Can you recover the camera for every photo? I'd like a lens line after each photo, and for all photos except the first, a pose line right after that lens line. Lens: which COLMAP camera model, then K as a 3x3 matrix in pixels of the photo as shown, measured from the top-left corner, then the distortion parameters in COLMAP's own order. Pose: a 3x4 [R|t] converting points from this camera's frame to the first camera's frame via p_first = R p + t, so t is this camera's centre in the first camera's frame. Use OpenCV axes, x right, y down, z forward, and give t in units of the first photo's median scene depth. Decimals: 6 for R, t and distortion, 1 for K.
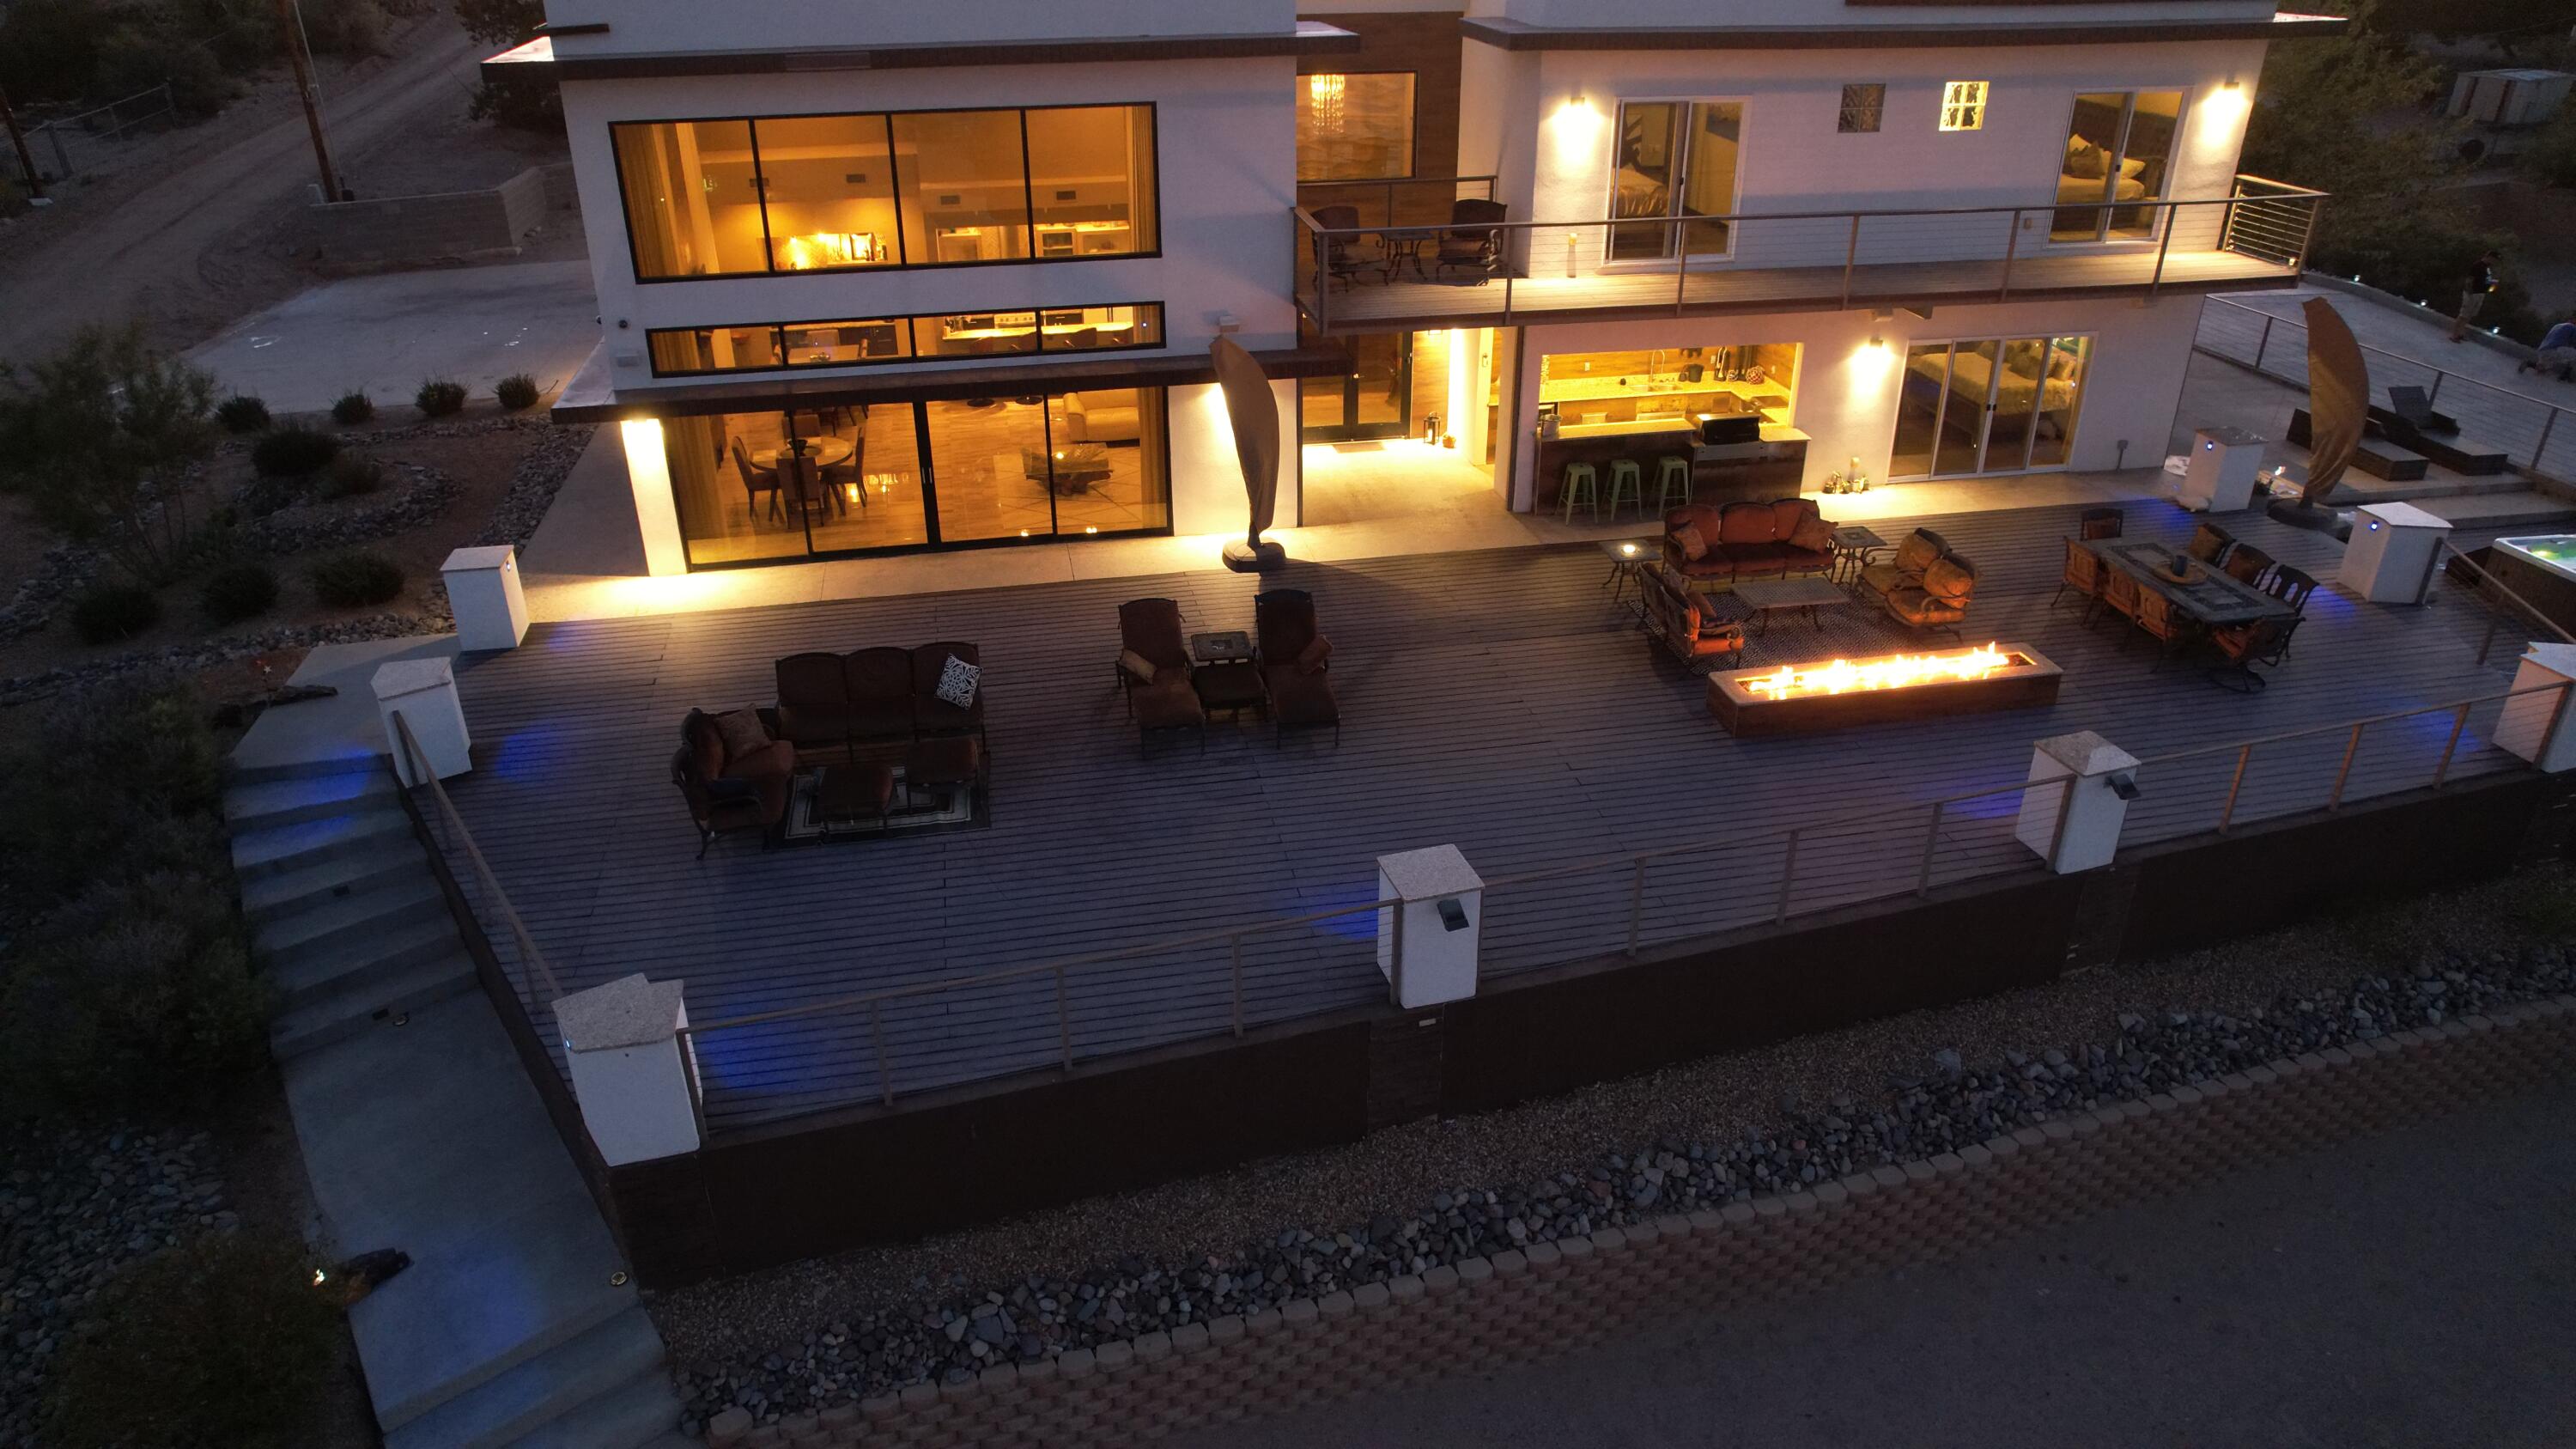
lens RADIAL K [[1638.1, 0, 1292.3], [0, 1638.1, 723.7], [0, 0, 1]] dist [-0.077891, 0.067348]
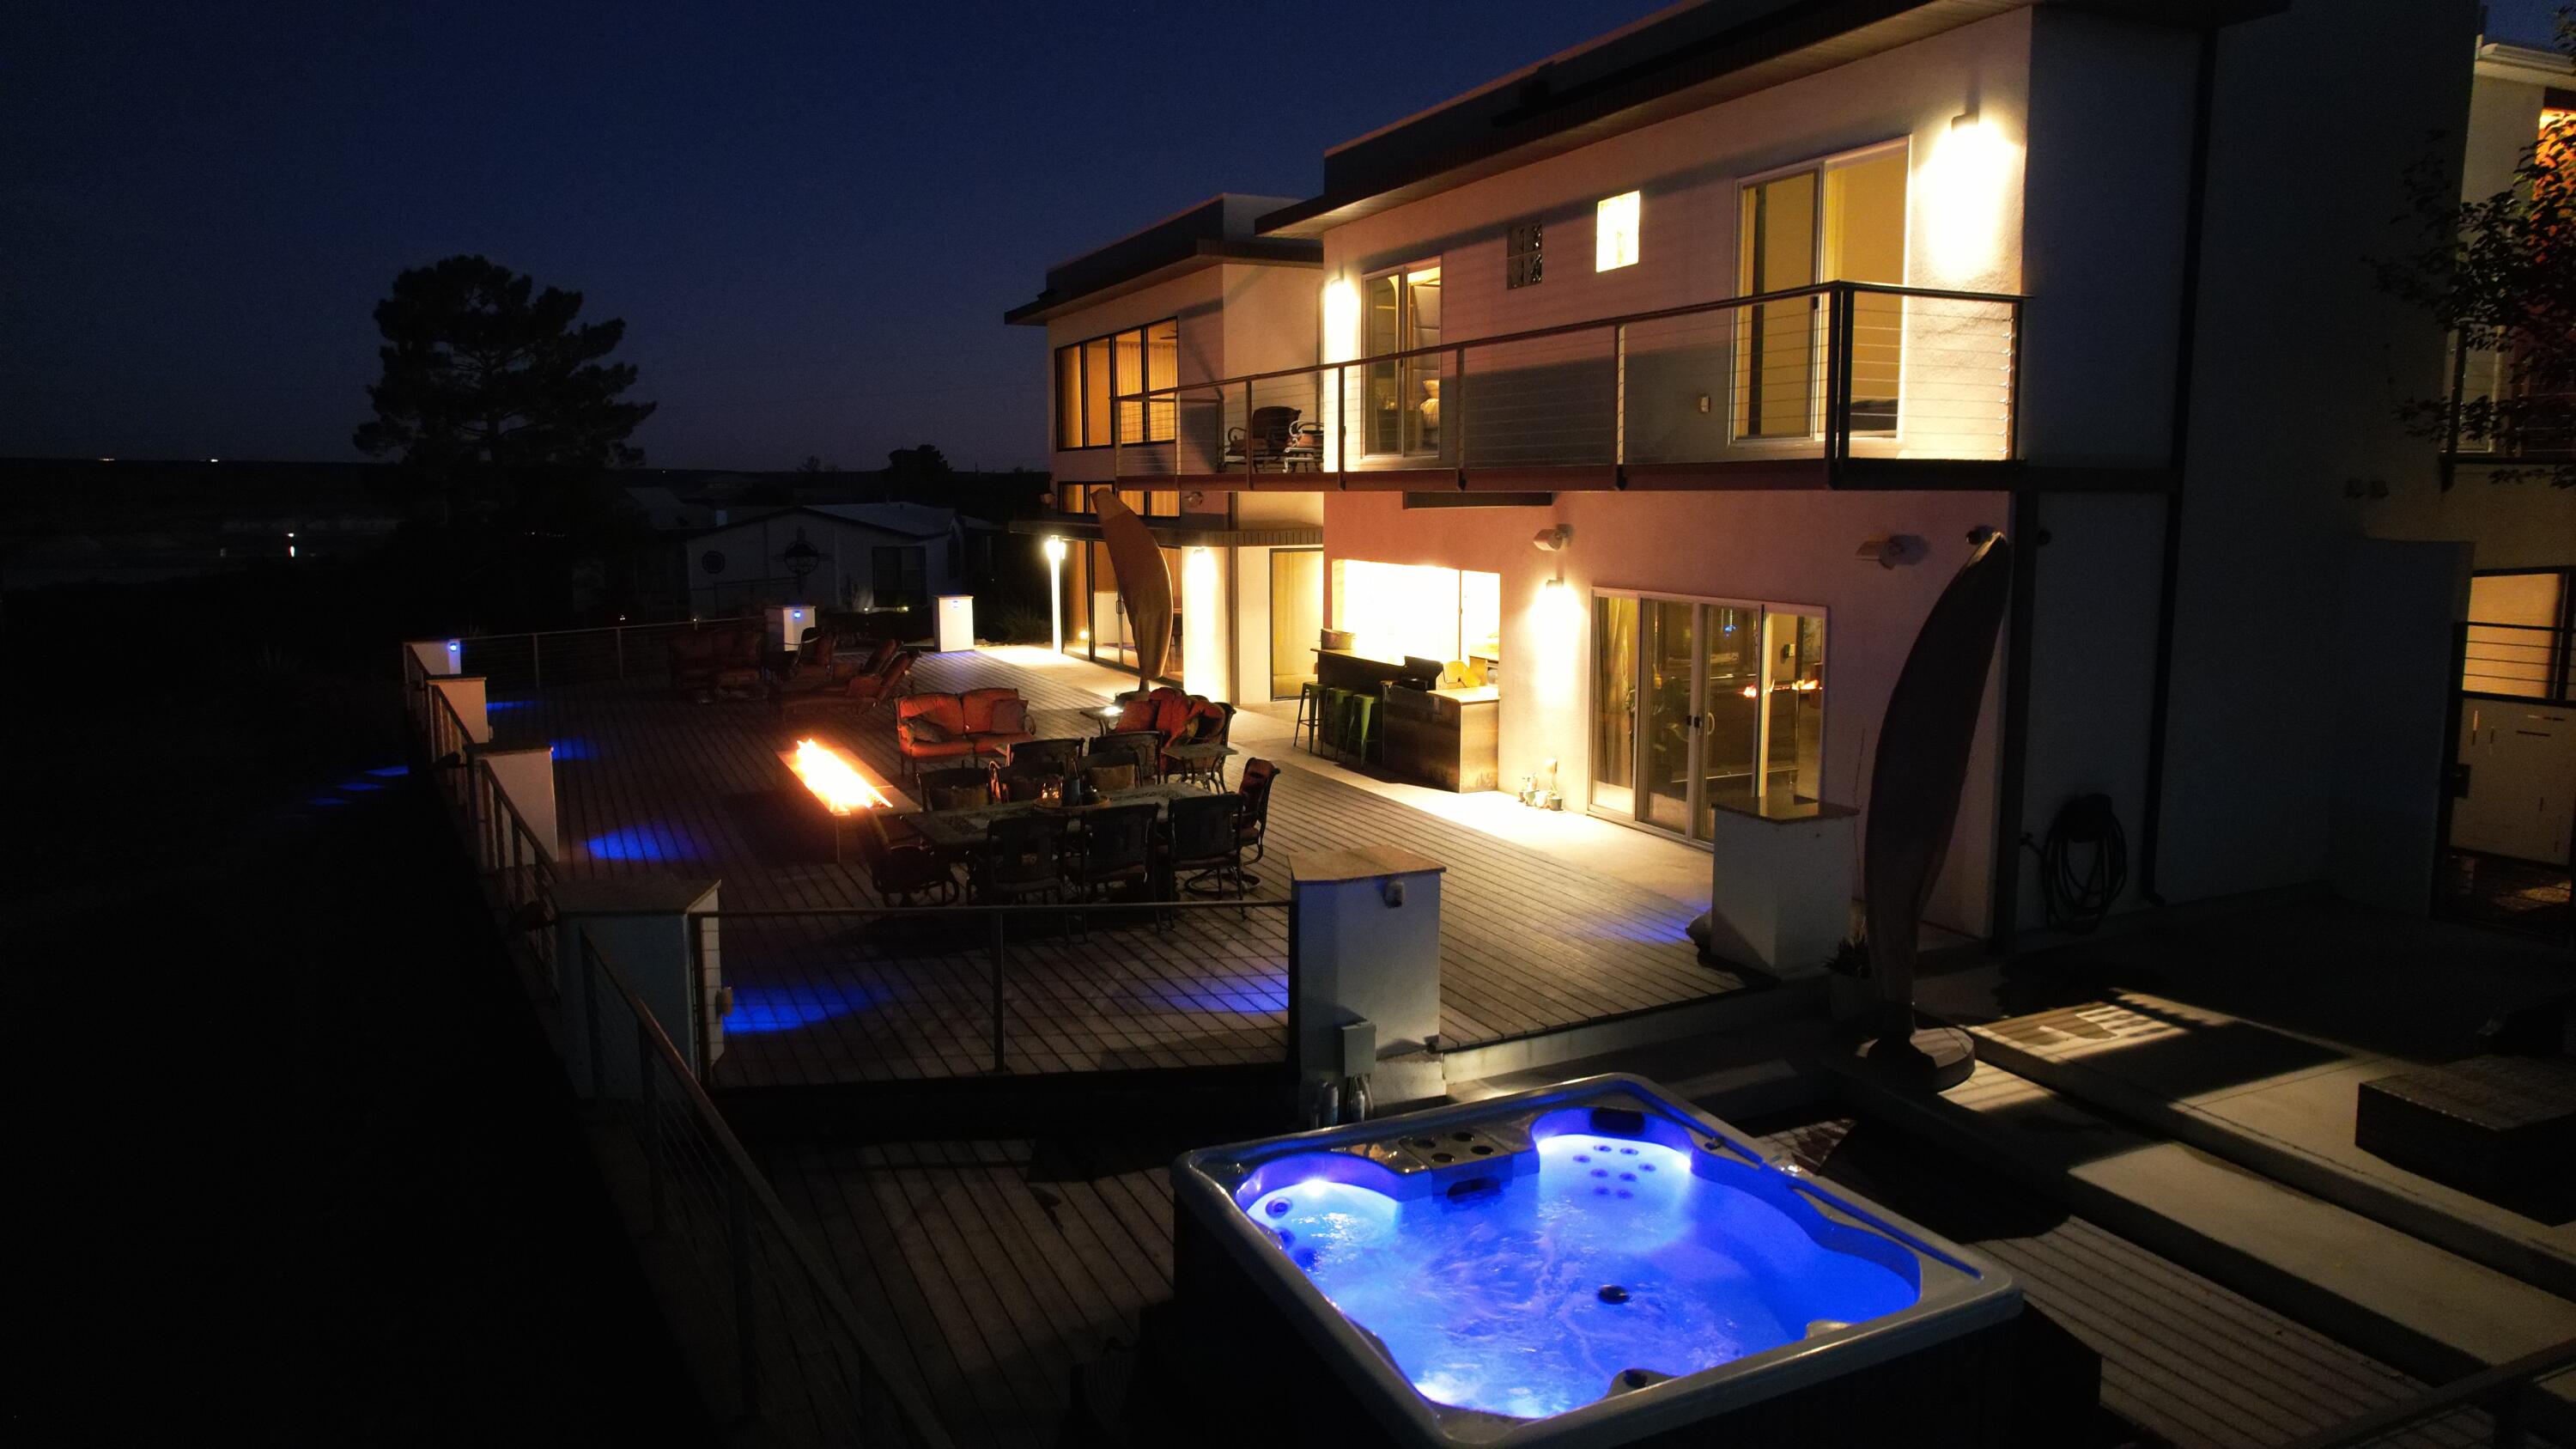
lens RADIAL K [[1638.1, 0, 1292.3], [0, 1638.1, 723.7], [0, 0, 1]] dist [-0.077891, 0.067348]
pose [[0.228484, 0.144213, -0.962807, 1.070732], [-0.441254, 0.896893, 0.029626, -0.161330], [0.867808, 0.418073, 0.268560, 0.790117]]
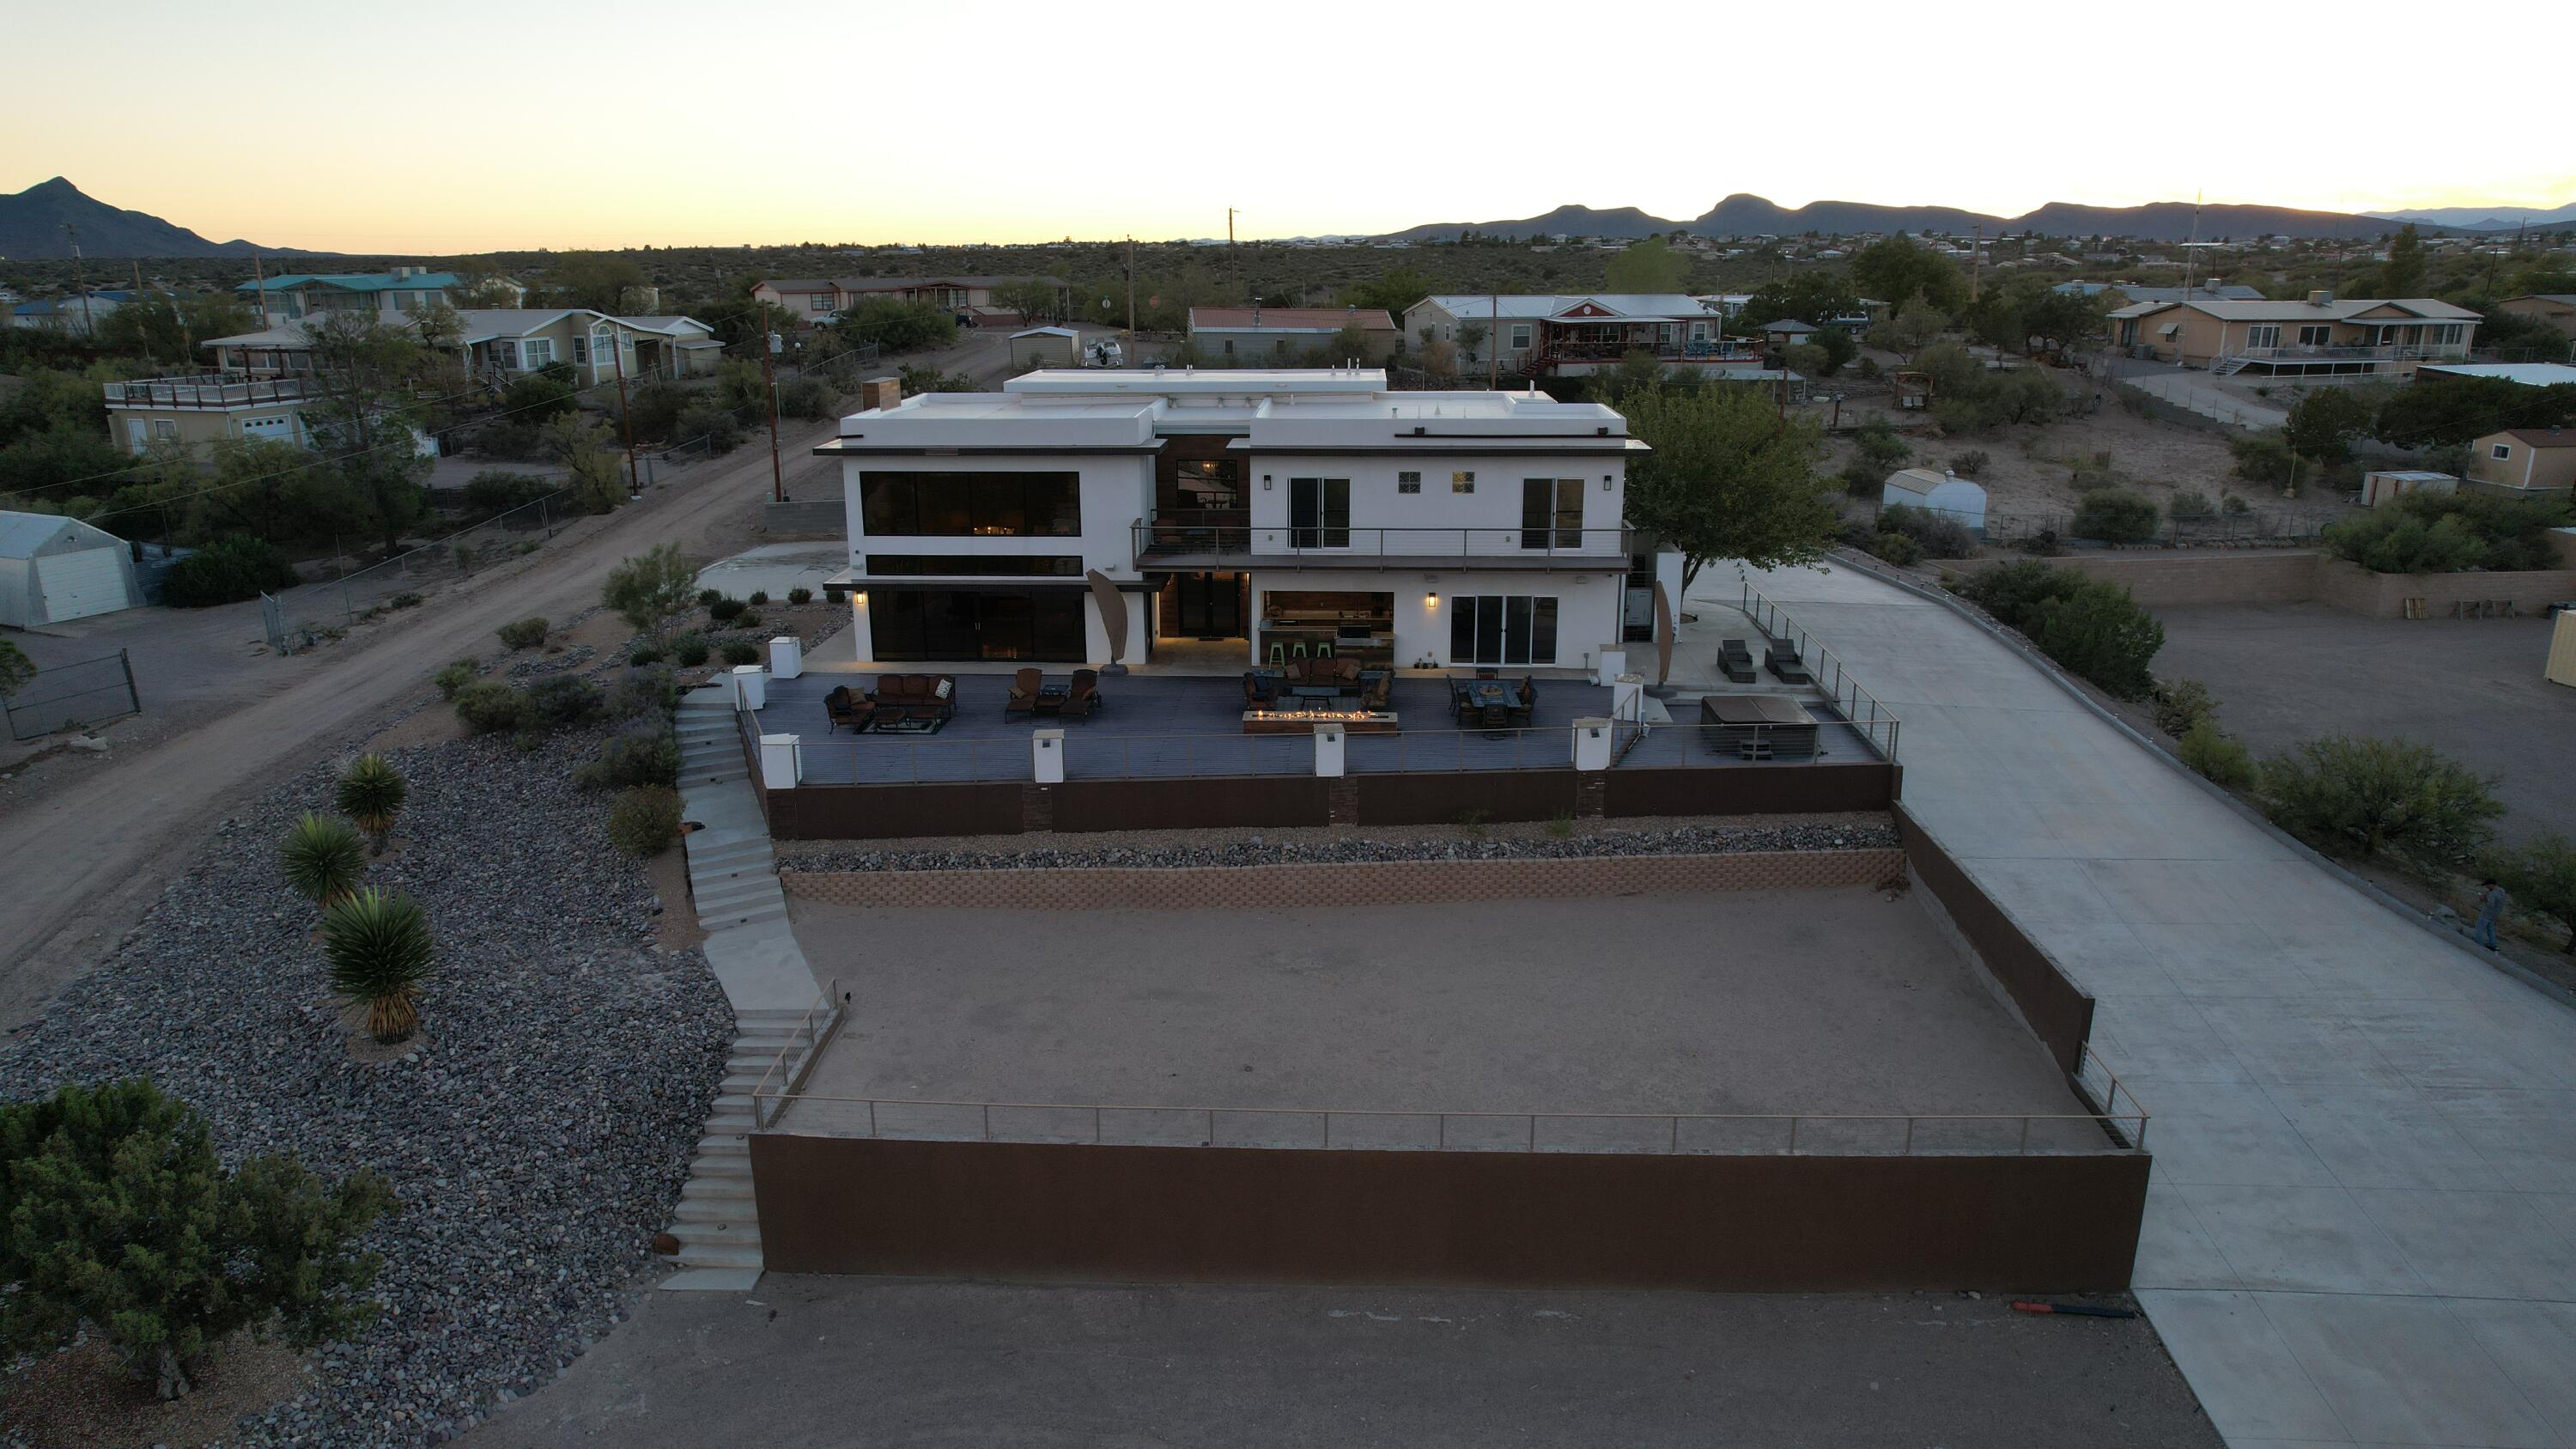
lens RADIAL K [[1638.1, 0, 1292.3], [0, 1638.1, 723.7], [0, 0, 1]] dist [-0.077891, 0.067348]
pose [[0.970888, 0.067923, -0.229701, 0.716978], [-0.112535, 0.975876, -0.187090, 0.347987], [0.211452, 0.207492, 0.955110, -1.022139]]
